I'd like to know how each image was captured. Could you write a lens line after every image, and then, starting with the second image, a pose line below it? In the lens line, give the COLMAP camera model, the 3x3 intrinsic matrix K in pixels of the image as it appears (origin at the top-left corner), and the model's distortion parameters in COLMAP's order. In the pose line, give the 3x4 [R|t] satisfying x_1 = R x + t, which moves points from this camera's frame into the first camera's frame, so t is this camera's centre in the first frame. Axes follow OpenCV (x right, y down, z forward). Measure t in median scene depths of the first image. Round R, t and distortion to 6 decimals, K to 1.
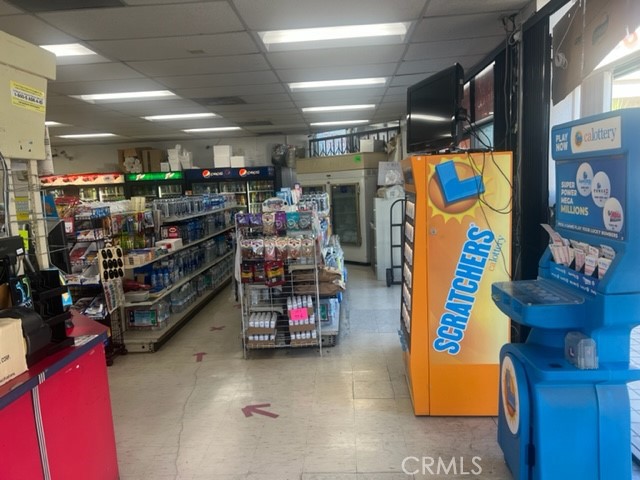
lens RADIAL K [[489.5, 0, 320.1], [0, 489.5, 262.2], [0, 0, 1]] dist [0.045864, -0.079254]
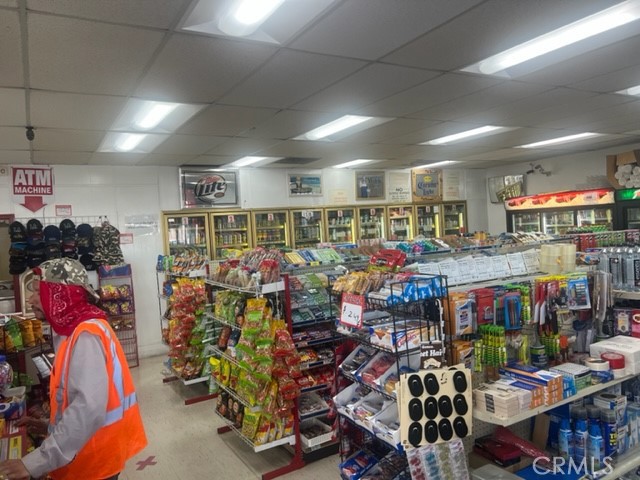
lens RADIAL K [[481.8, 0, 320.0], [0, 481.8, 240.0], [0, 0, 1]] dist [0.053634, -0.075030]
pose [[0.545182, 0.034587, -0.837604, -0.094781], [-0.096578, 0.995087, -0.021771, -0.096938], [0.832736, 0.092763, 0.545844, 0.513622]]
